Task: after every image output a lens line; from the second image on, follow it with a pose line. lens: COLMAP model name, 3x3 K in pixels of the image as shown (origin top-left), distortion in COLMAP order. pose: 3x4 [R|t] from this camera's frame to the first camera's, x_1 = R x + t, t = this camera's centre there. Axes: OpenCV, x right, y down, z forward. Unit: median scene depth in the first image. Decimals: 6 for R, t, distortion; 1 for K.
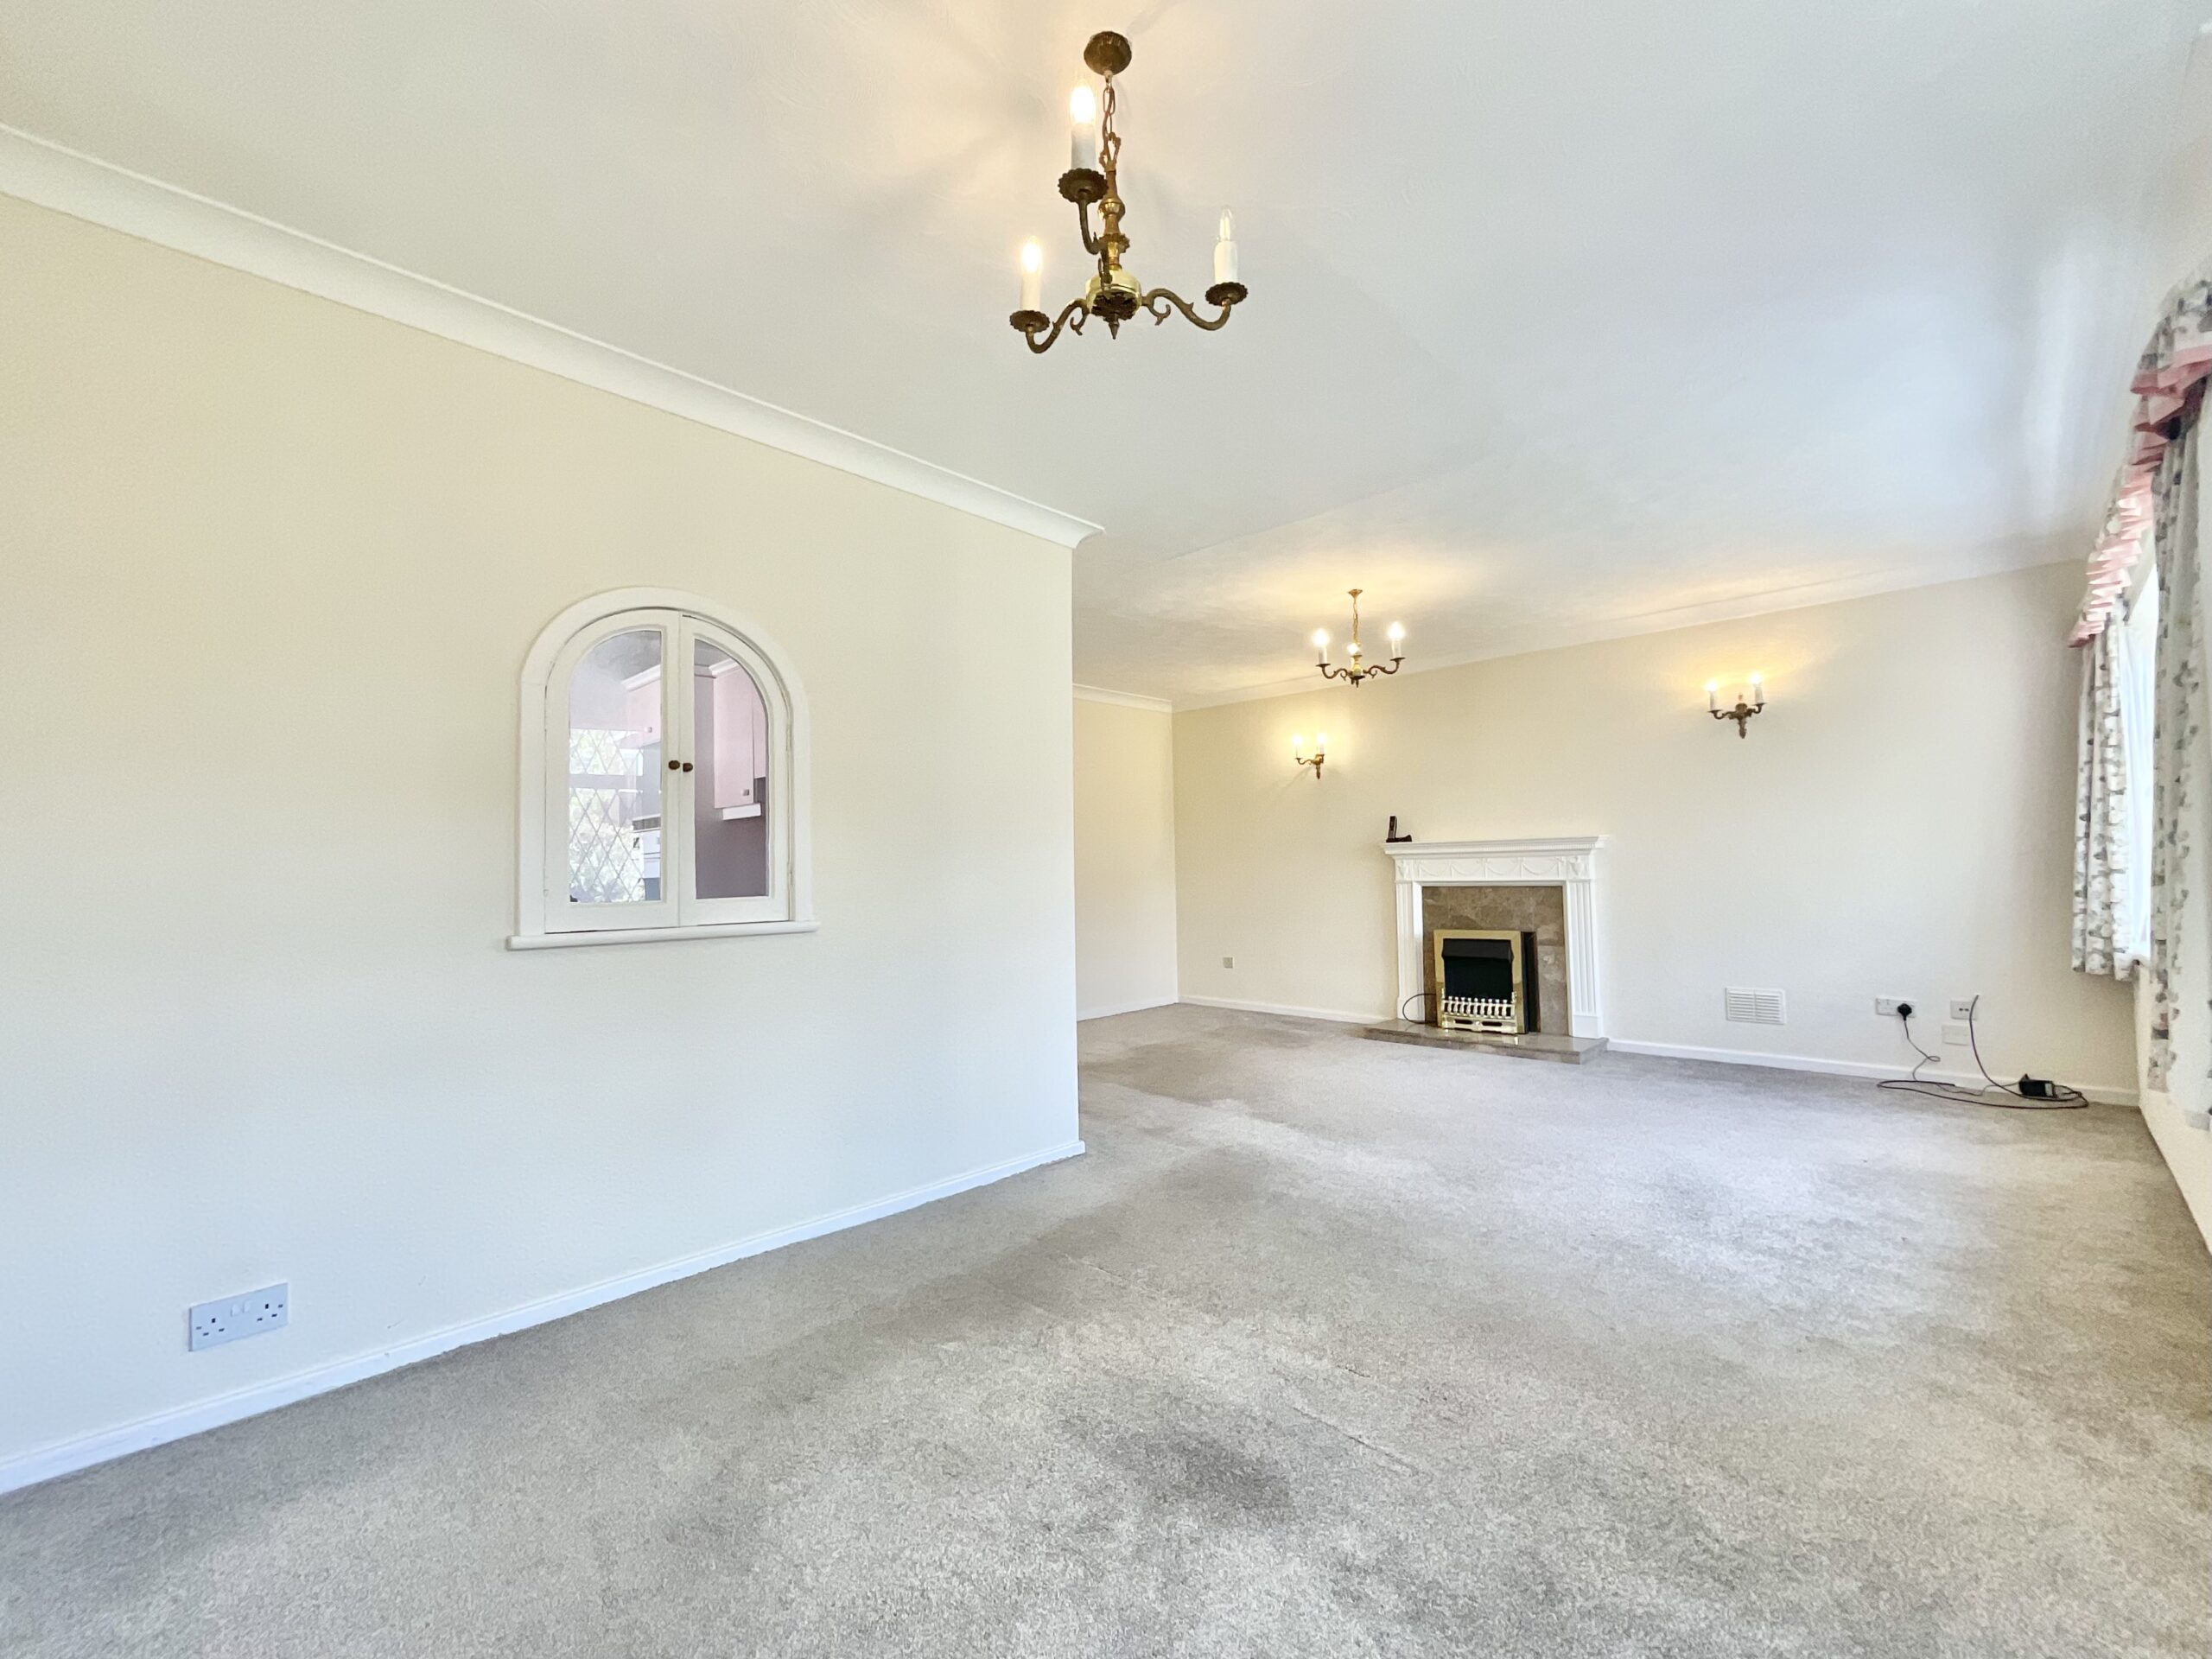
lens RADIAL K [[920.6, 0, 1106.0], [0, 920.6, 829.5], [0, 0, 1]] dist [0.000850, -0.000099]
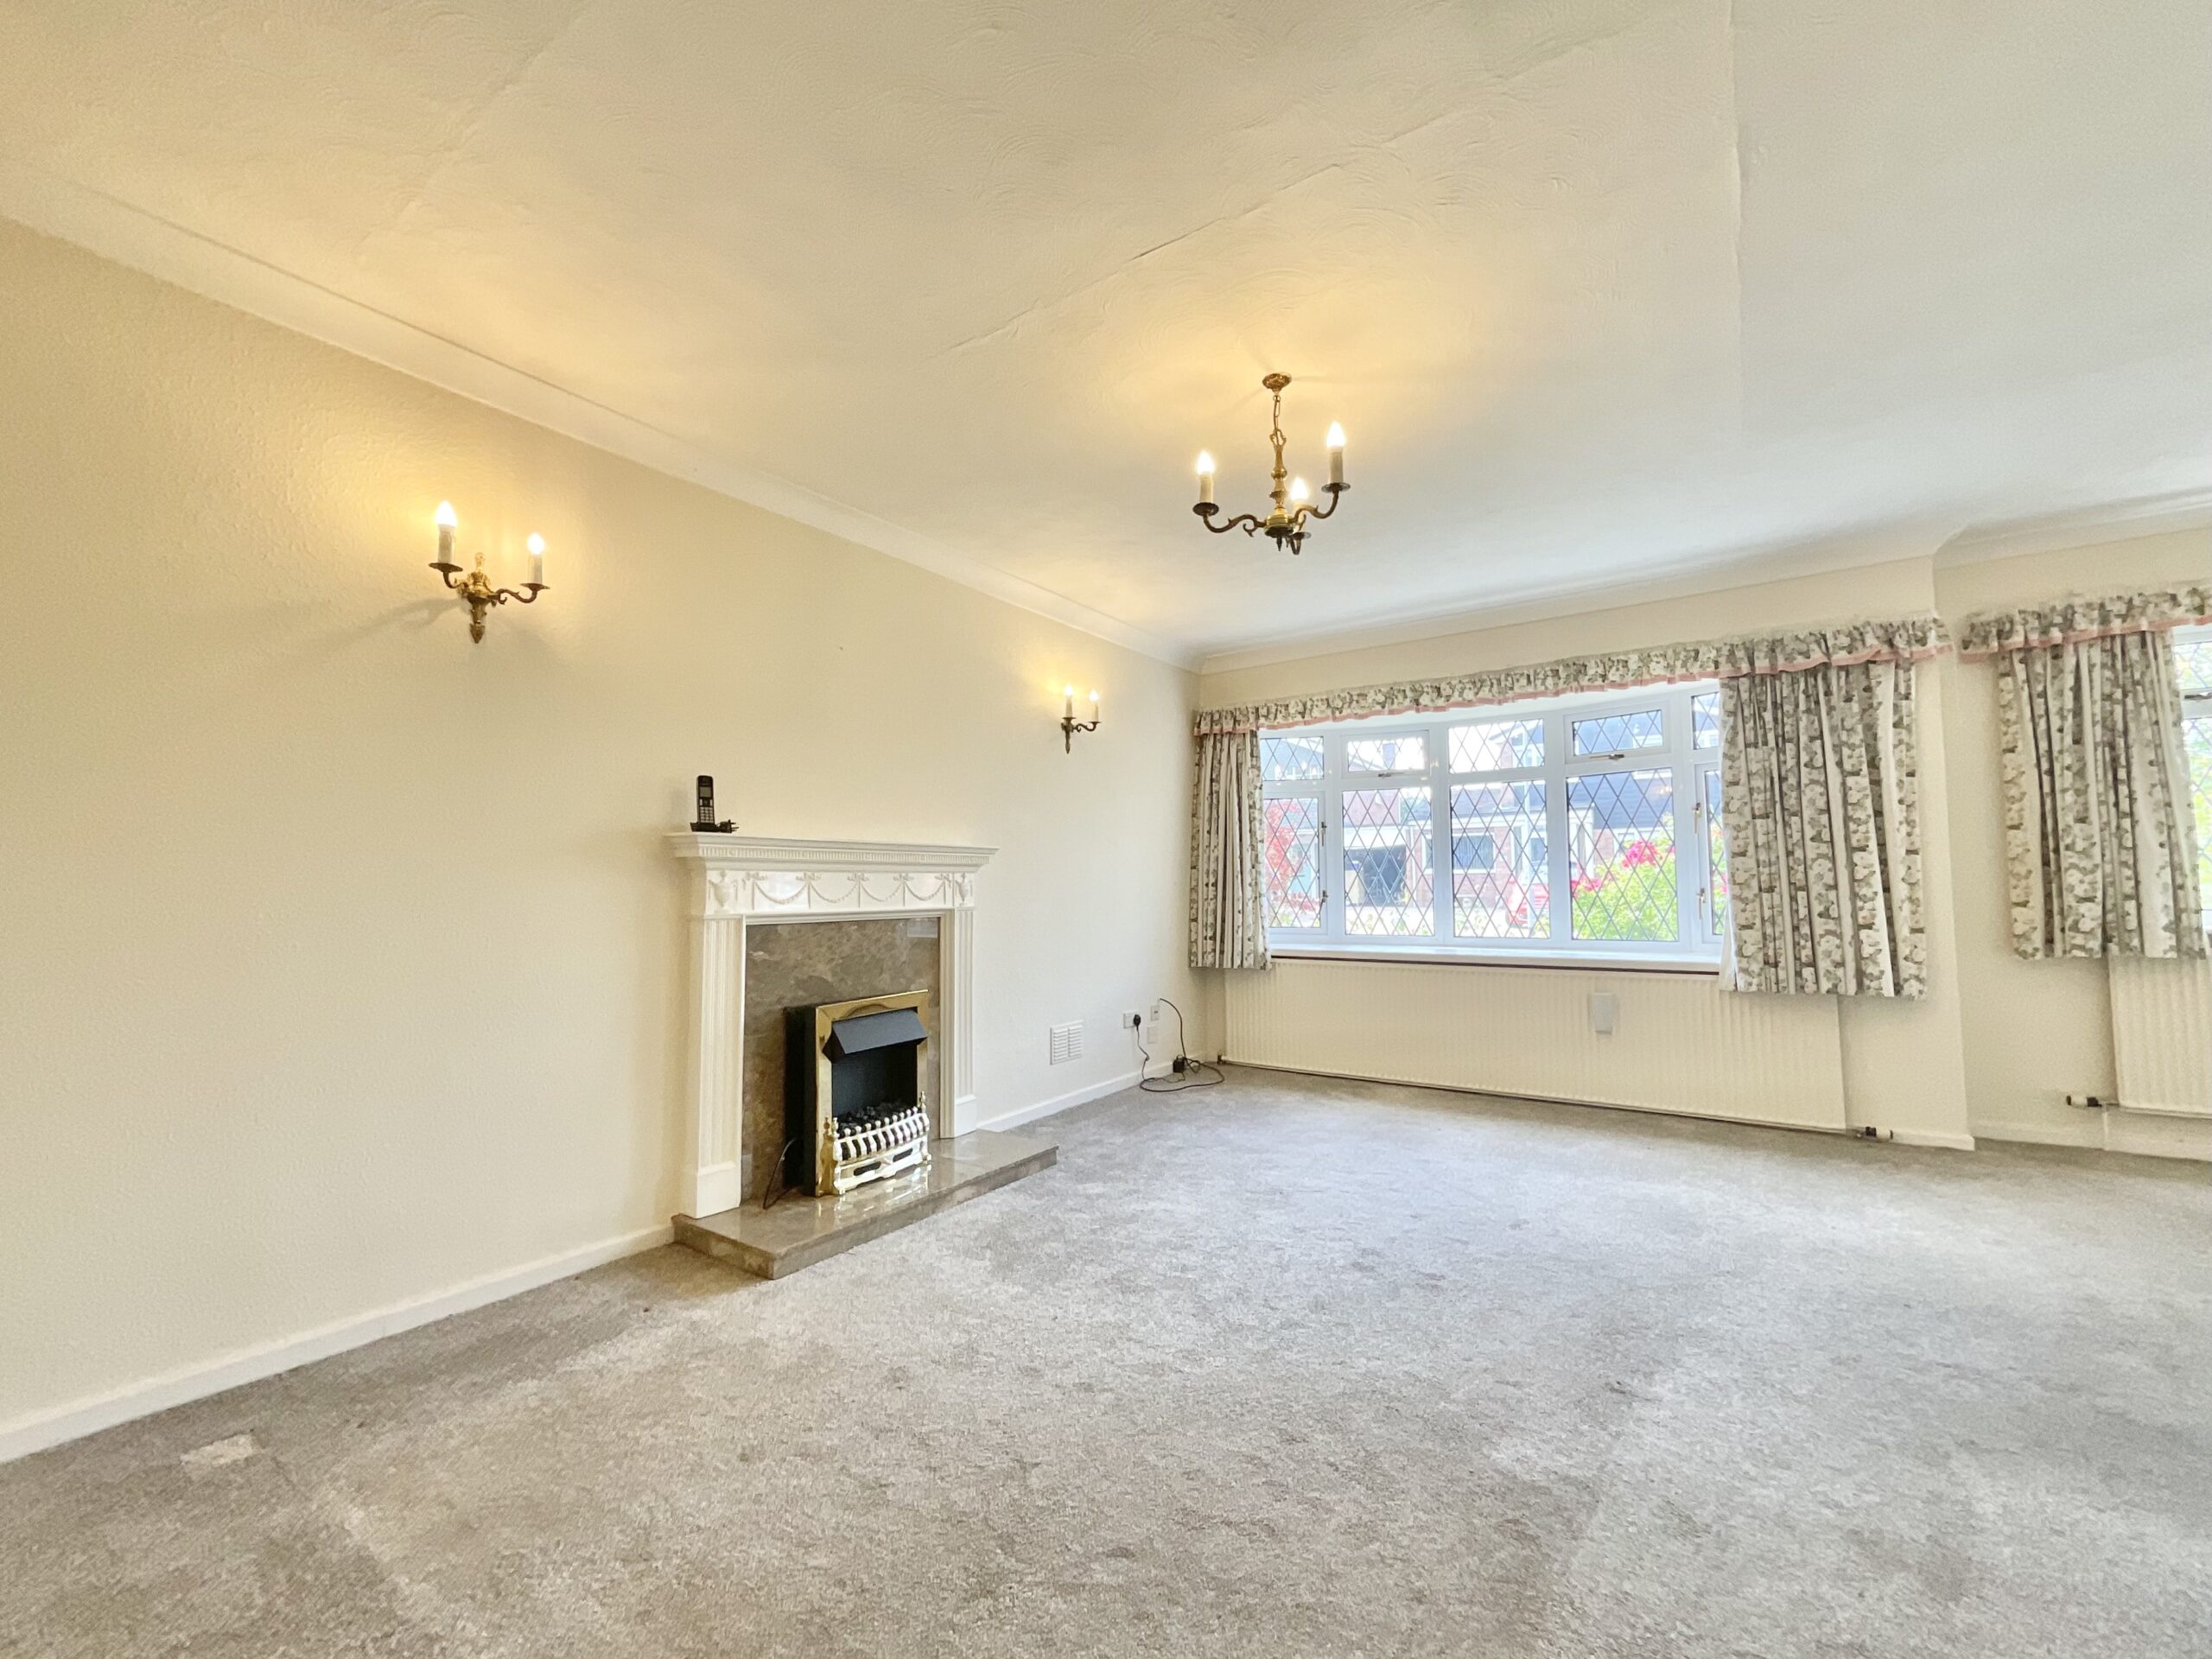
lens RADIAL K [[920.6, 0, 1106.0], [0, 920.6, 829.5], [0, 0, 1]] dist [0.000850, -0.000099]
pose [[-0.160035, 0.085769, 0.983378, -0.222285], [-0.030738, 0.995302, -0.091811, 0.061665], [-0.986633, -0.044920, -0.156646, 1.102596]]
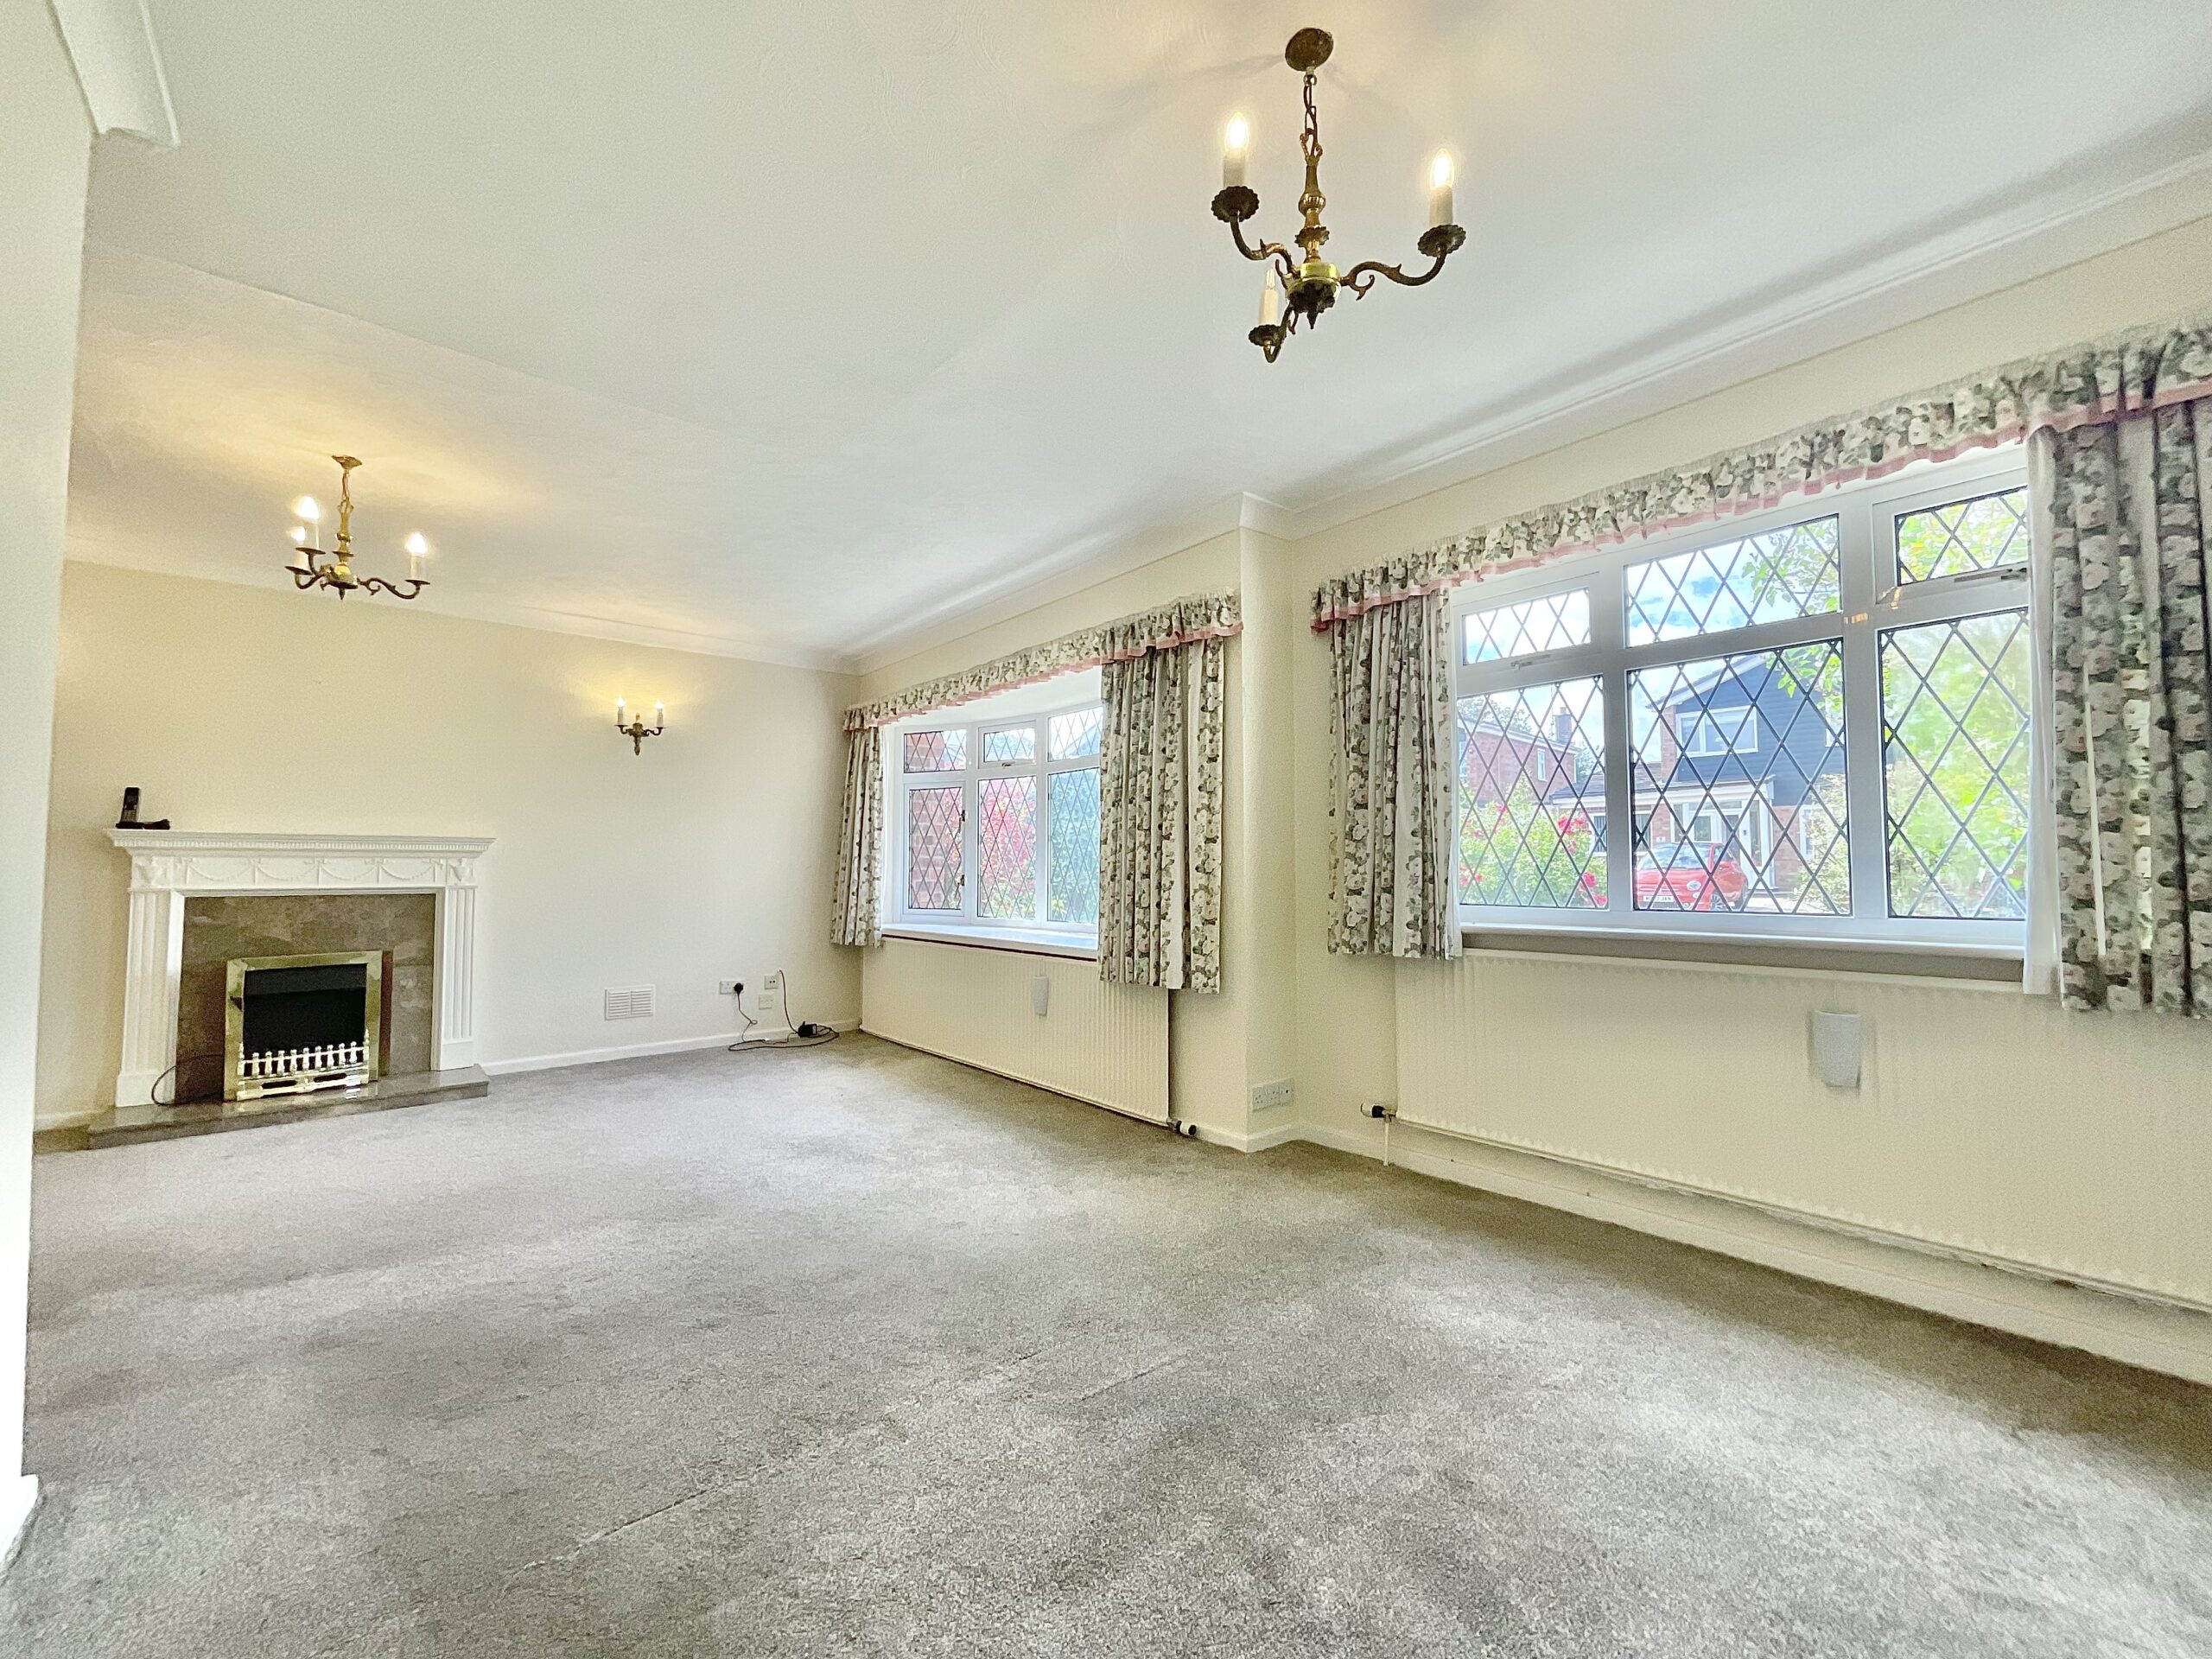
lens RADIAL K [[902.9, 0, 1106.0], [0, 902.9, 829.5], [0, 0, 1]] dist [0.001294, 0.000389]
pose [[0.101199, 0.066117, 0.992667, -0.300486], [-0.044096, 0.997107, -0.061918, 0.029486], [-0.993888, -0.037507, 0.103821, 0.337929]]
